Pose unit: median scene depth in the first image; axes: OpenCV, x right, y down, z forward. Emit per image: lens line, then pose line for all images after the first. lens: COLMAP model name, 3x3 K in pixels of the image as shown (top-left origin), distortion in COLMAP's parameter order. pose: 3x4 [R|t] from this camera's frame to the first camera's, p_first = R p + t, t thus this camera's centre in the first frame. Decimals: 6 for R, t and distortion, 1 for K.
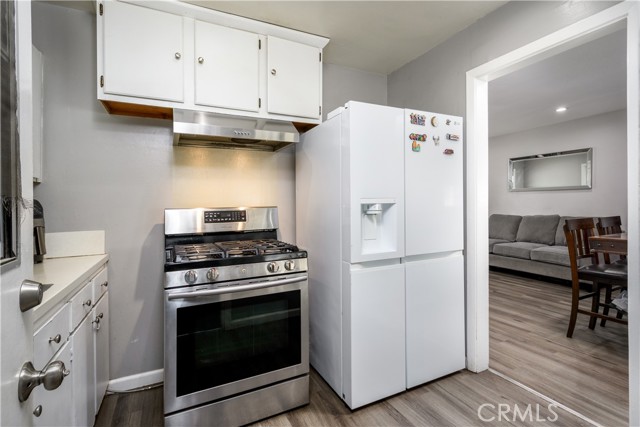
lens RADIAL K [[301.9, 0, 320.0], [0, 301.9, 213.5], [0, 0, 1]] dist [0.000525, 0.000030]
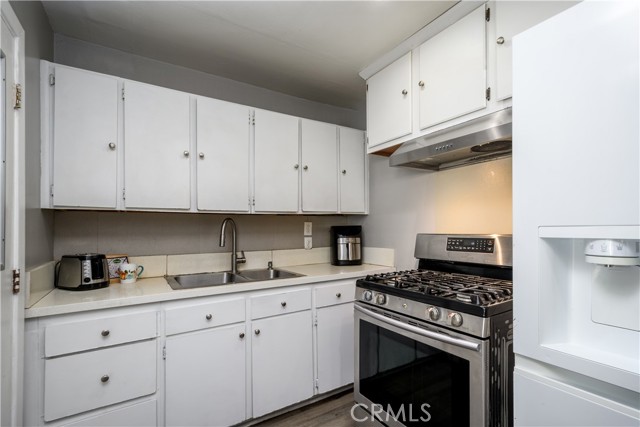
lens RADIAL K [[290.3, 0, 320.6], [0, 290.3, 229.8], [0, 0, 1]] dist [0.000900, -0.000115]
pose [[0.108315, 0.016812, -0.993974, 0.462916], [-0.017435, 0.999735, 0.015010, -0.037971], [0.993964, 0.015704, 0.108579, 0.518686]]
